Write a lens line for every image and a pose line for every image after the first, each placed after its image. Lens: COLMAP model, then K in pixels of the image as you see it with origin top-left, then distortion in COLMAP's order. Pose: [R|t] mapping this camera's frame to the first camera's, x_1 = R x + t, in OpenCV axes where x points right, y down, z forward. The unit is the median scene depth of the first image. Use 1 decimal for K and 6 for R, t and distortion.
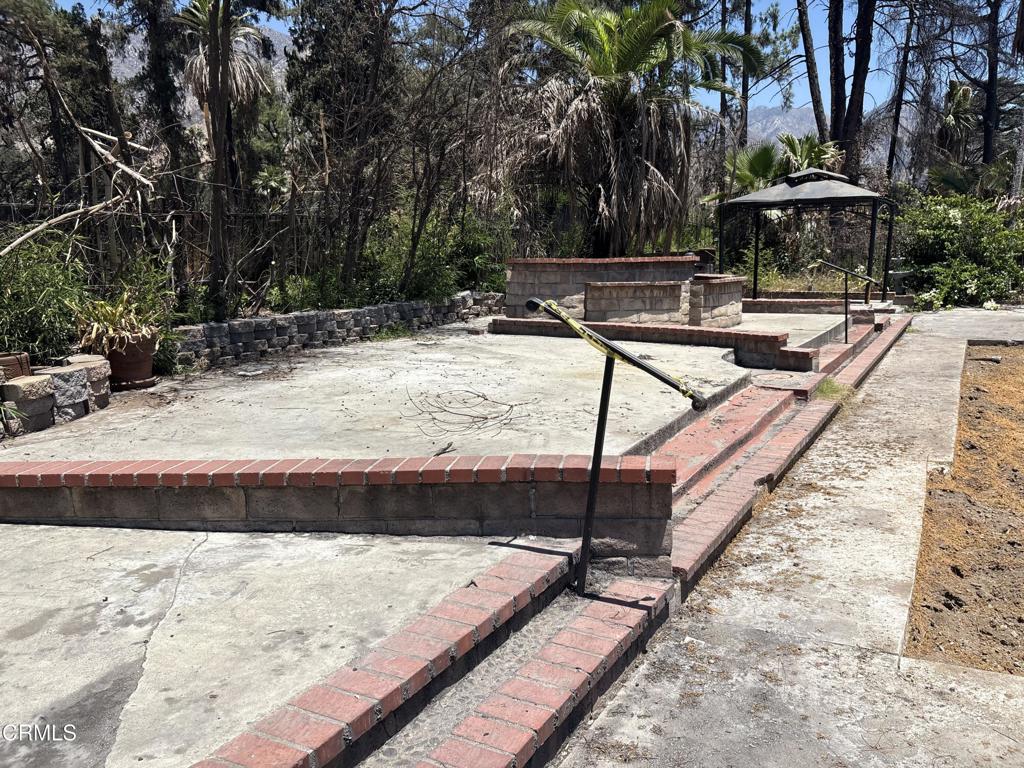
lens RADIAL K [[777.5, 0, 526.9], [0, 777.5, 387.0], [0, 0, 1]] dist [0.044516, -0.045823]
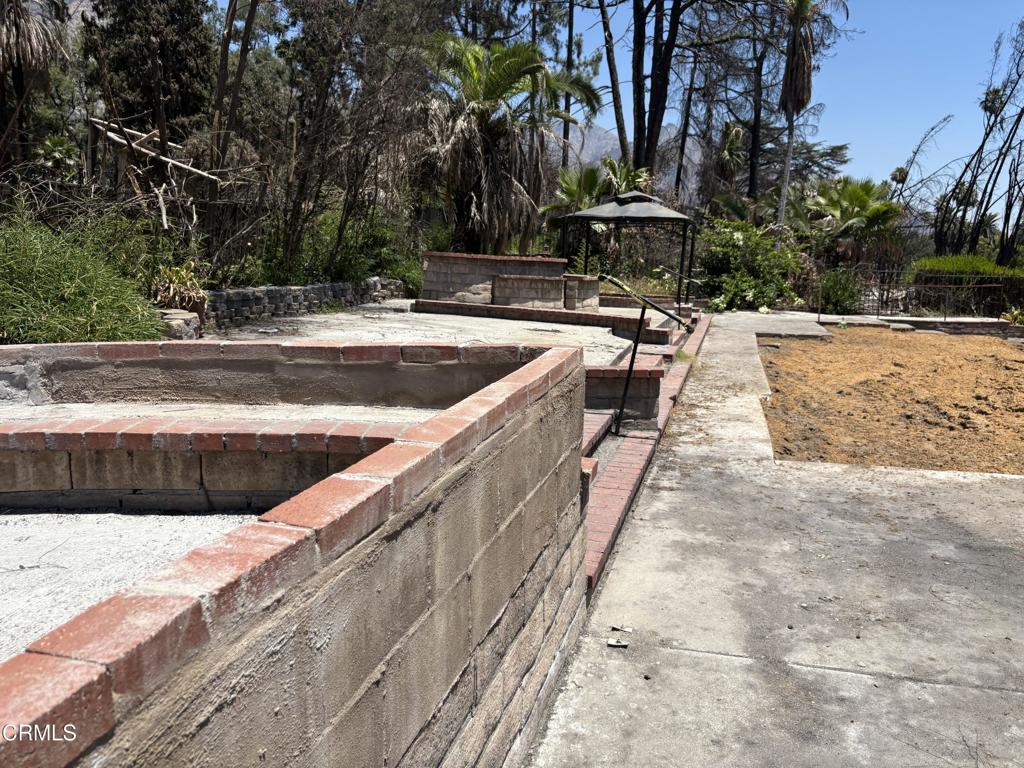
lens RADIAL K [[777.5, 0, 519.9], [0, 777.5, 378.3], [0, 0, 1]] dist [0.044516, -0.045823]
pose [[0.968166, 0.015745, 0.249815, -0.166003], [-0.013489, 0.999851, -0.010739, 0.040524], [-0.249947, 0.007028, 0.968234, -0.196571]]
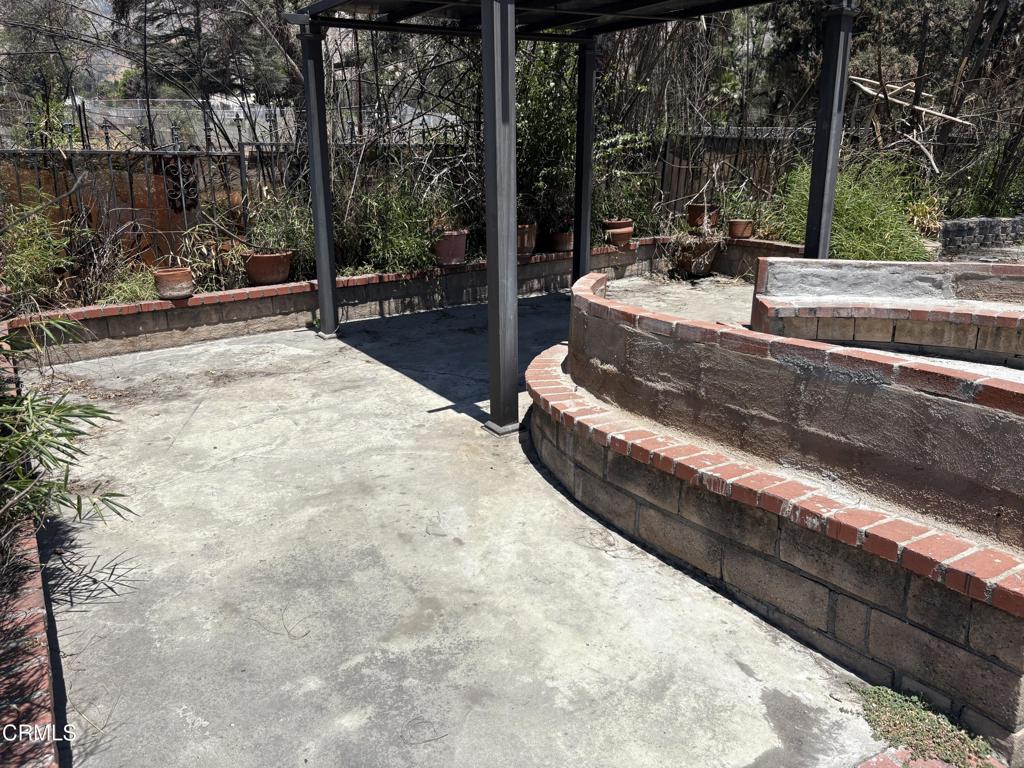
lens RADIAL K [[777.5, 0, 514.7], [0, 777.5, 379.3], [0, 0, 1]] dist [0.044516, -0.045823]
pose [[0.875745, 0.156554, -0.456685, -0.255761], [-0.107594, 0.985460, 0.131497, 0.060311], [0.470631, -0.066021, 0.879857, -0.395988]]
